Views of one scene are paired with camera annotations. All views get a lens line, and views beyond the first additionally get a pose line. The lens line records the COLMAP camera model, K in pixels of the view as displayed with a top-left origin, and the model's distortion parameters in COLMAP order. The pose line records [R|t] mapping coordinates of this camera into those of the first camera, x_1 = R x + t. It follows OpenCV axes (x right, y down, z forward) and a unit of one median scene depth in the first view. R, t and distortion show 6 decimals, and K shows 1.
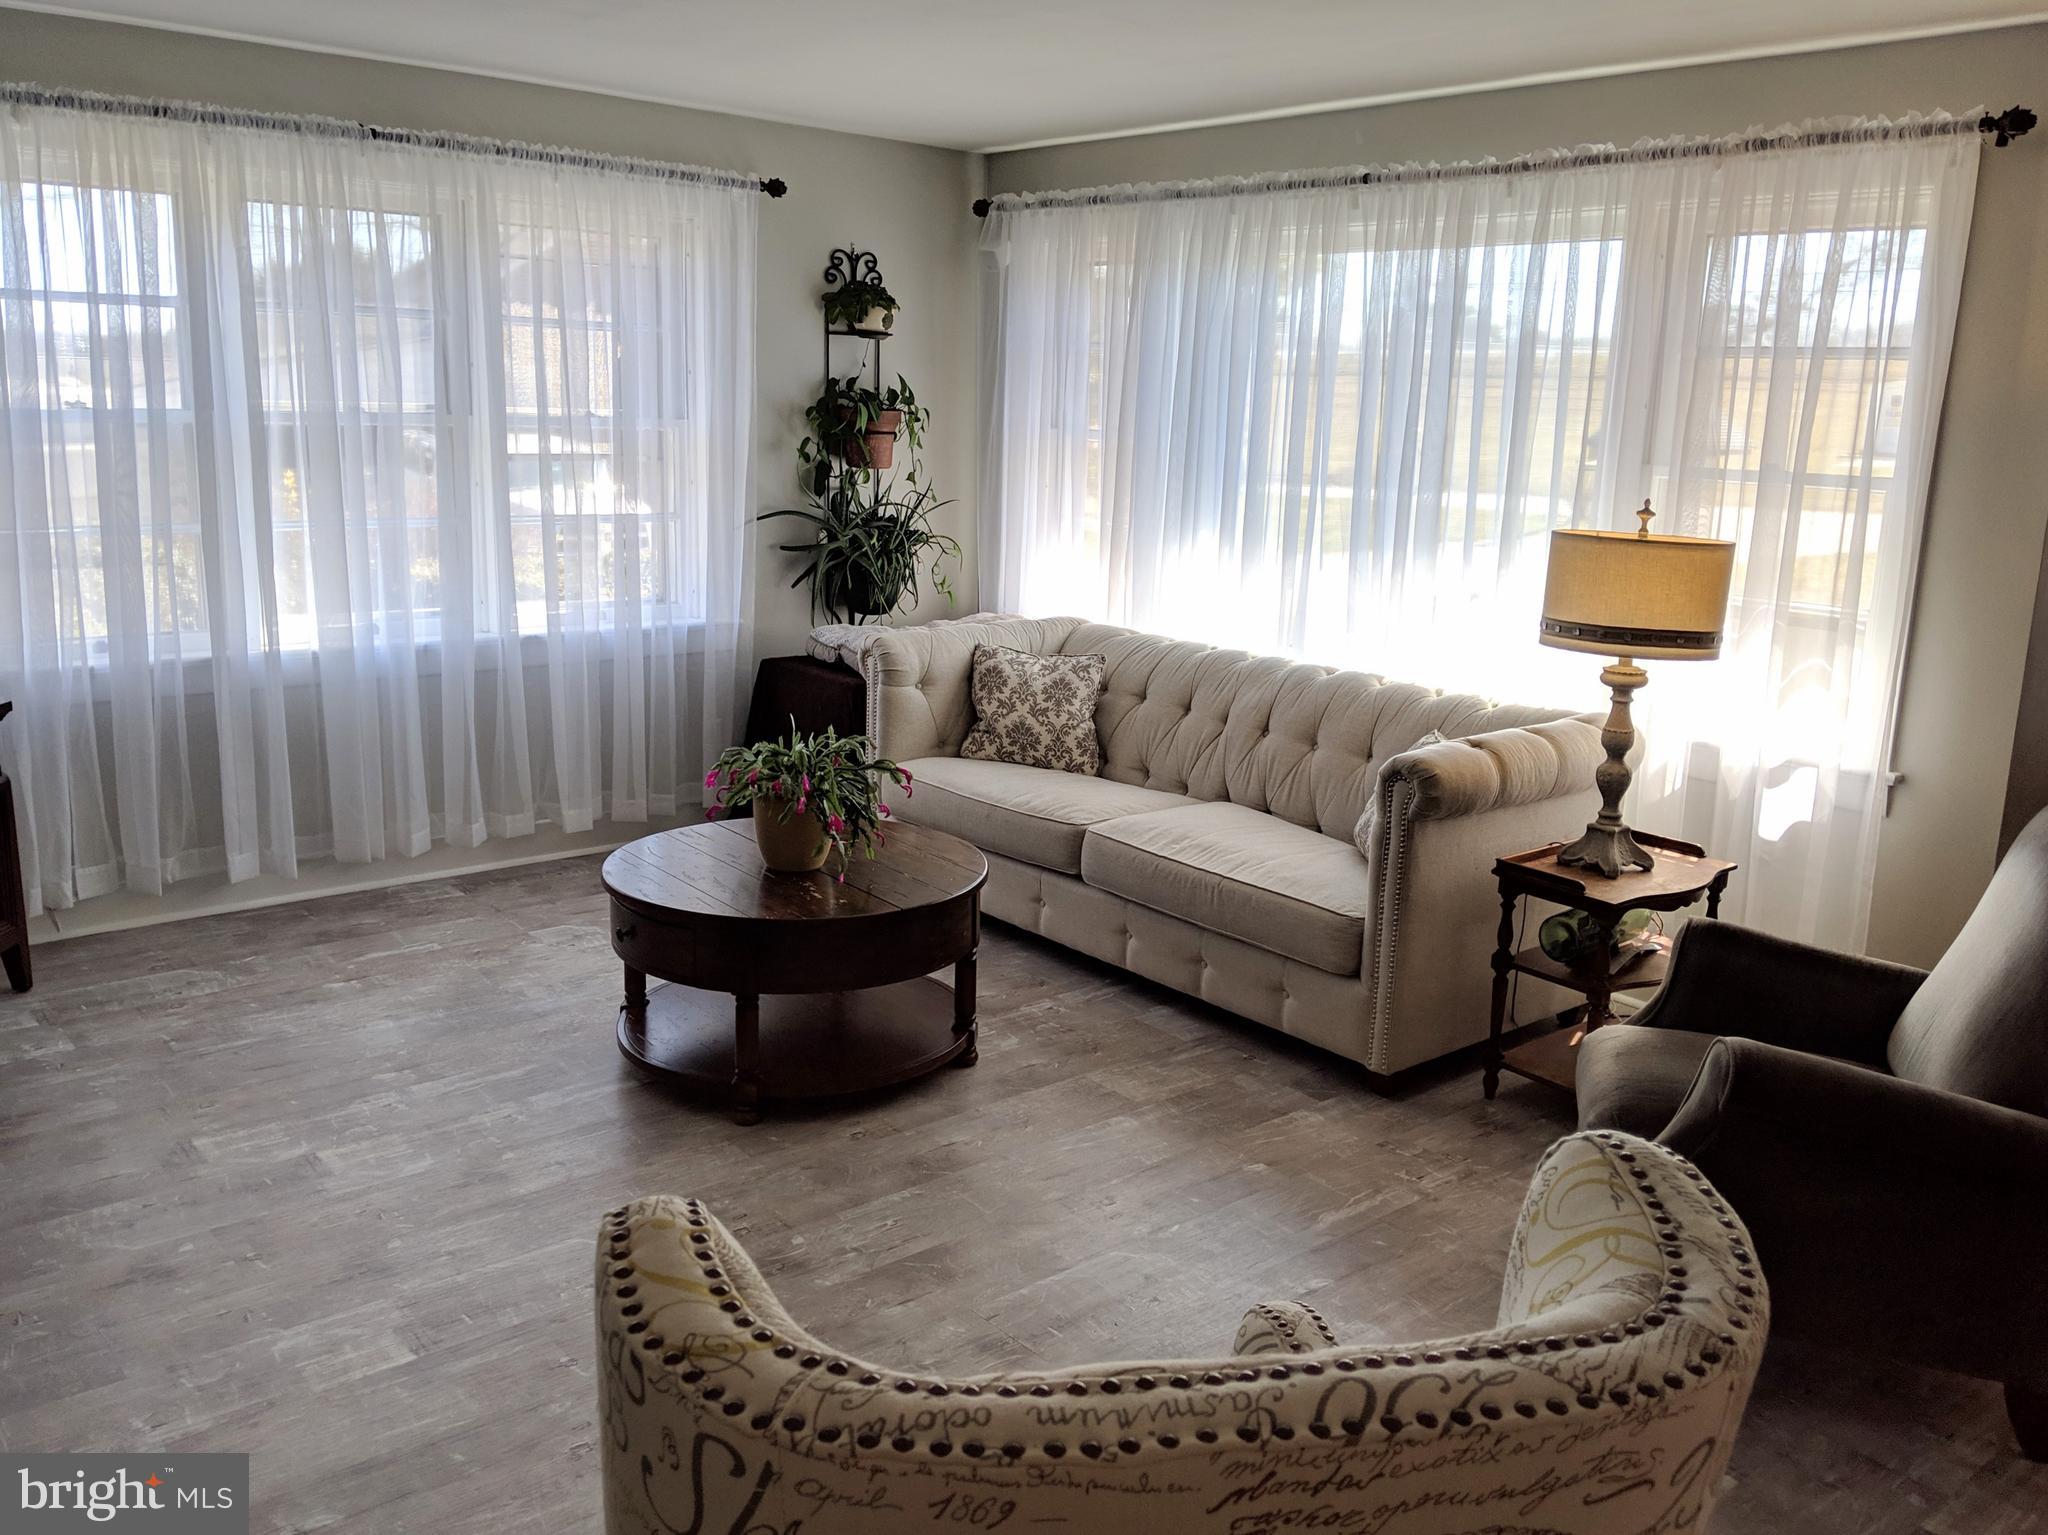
lens RADIAL K [[1748.3, 0, 1024.0], [0, 1748.3, 767.5], [0, 0, 1]] dist [0.083834, -0.107753]
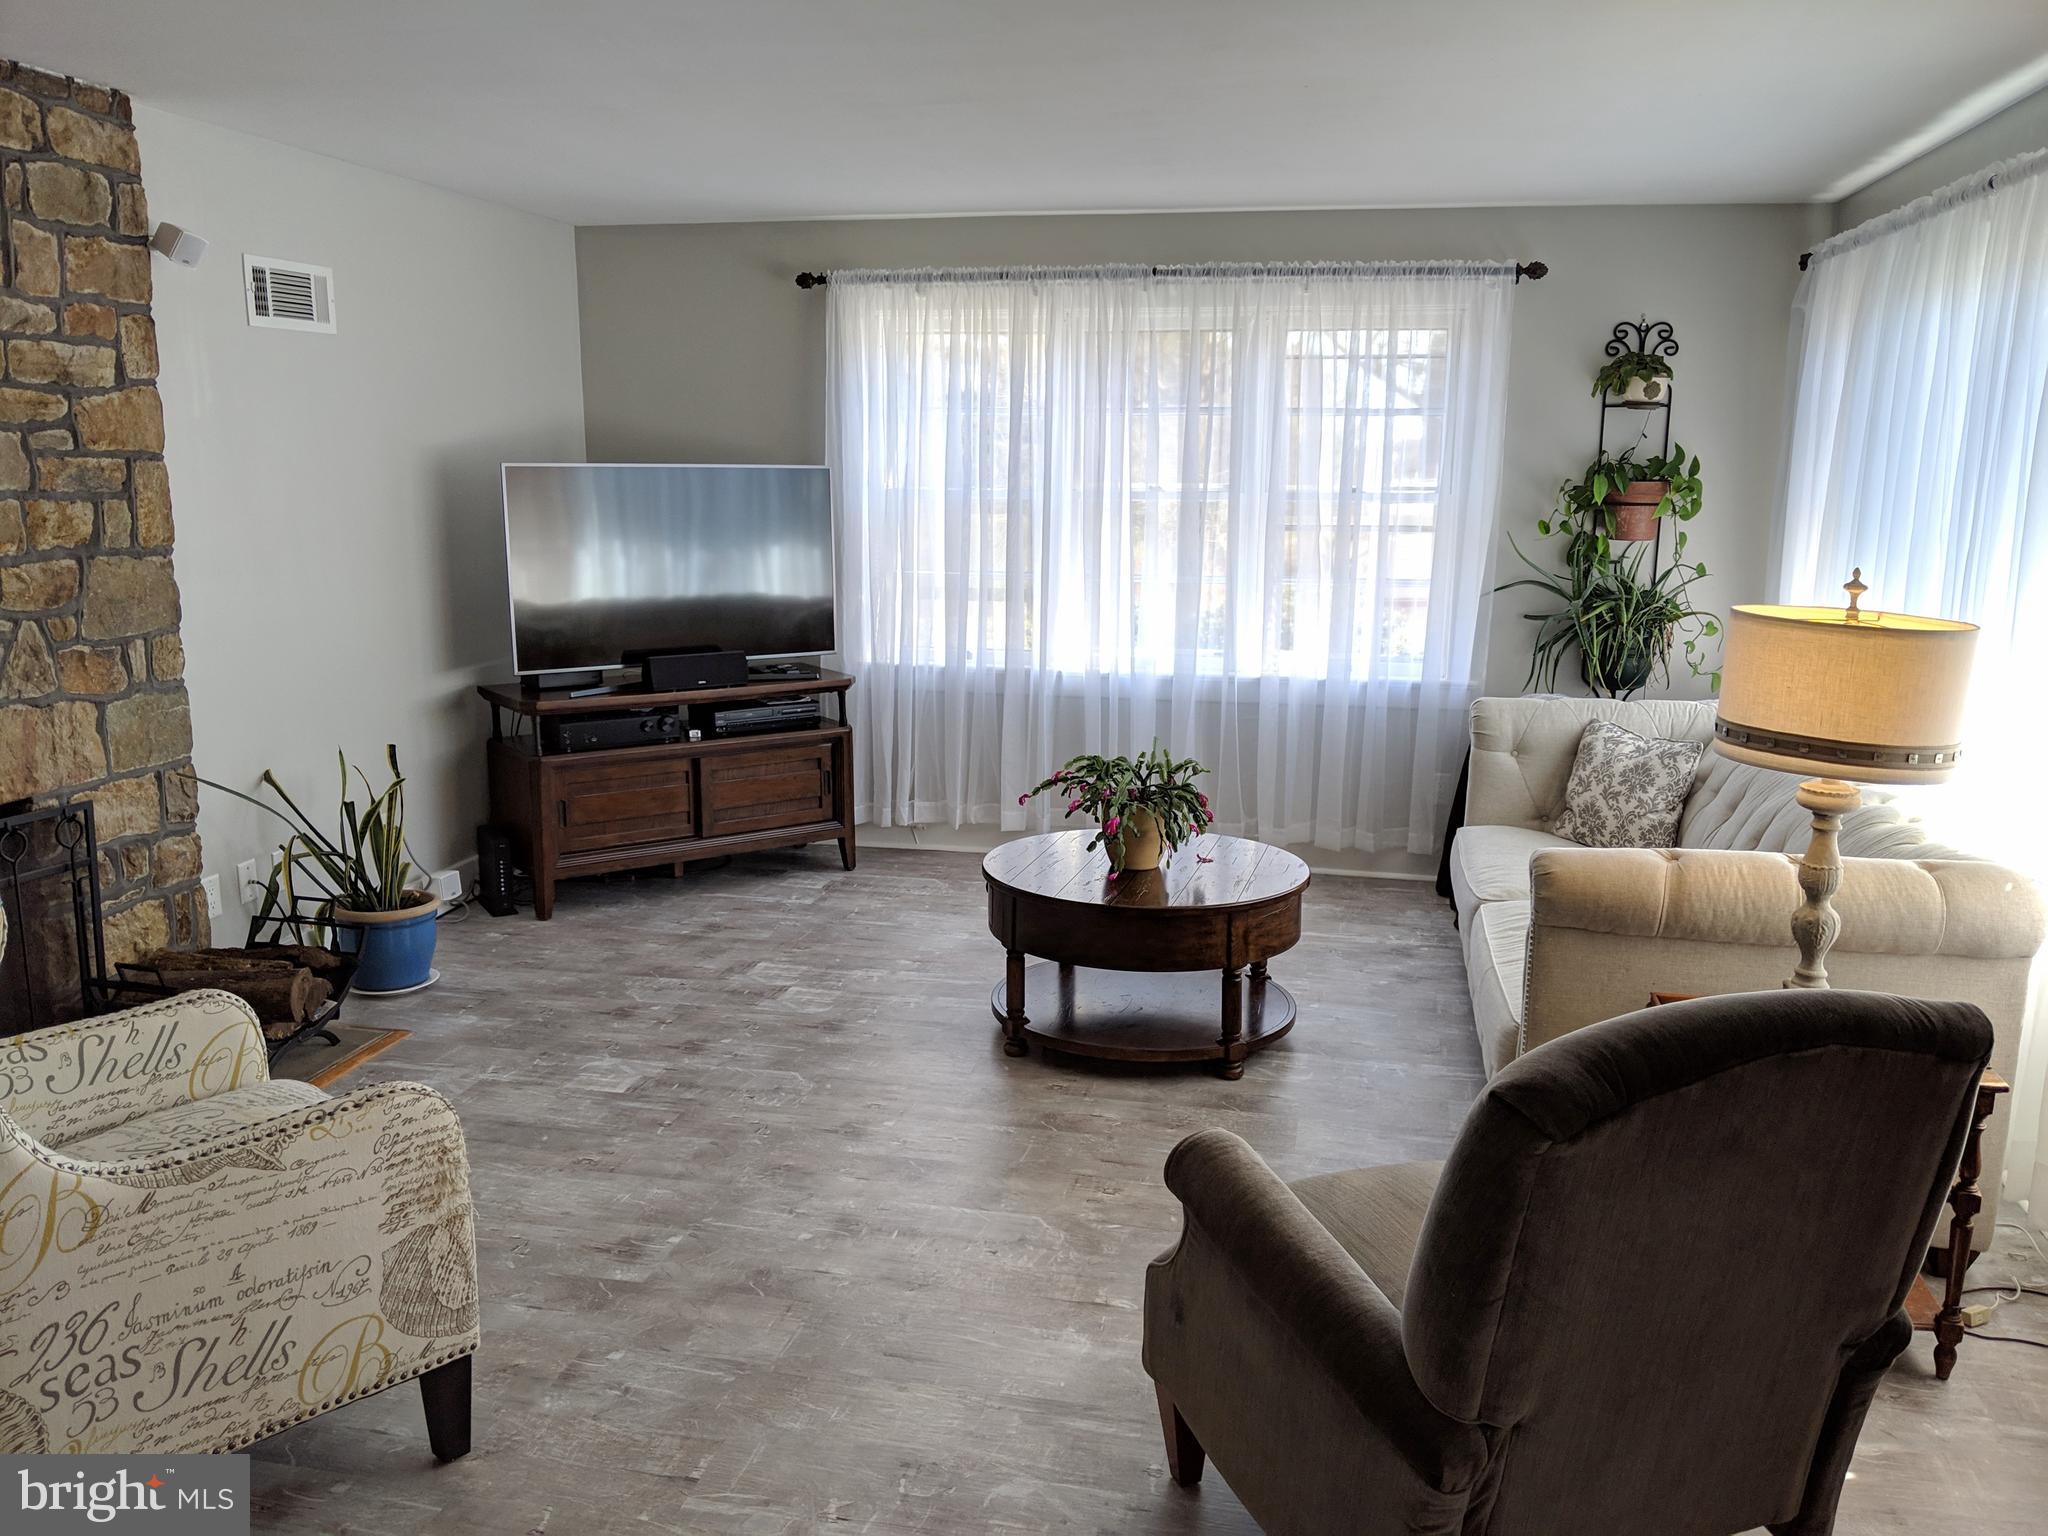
lens RADIAL K [[1679.7, 0, 1024.0], [0, 1679.7, 768.0], [0, 0, 1]] dist [0.085578, -0.164019]
pose [[0.596197, 0.122248, -0.793476, 0.548488], [-0.164449, 0.985978, 0.028343, -0.020381], [0.785815, 0.113588, 0.607941, 0.205321]]
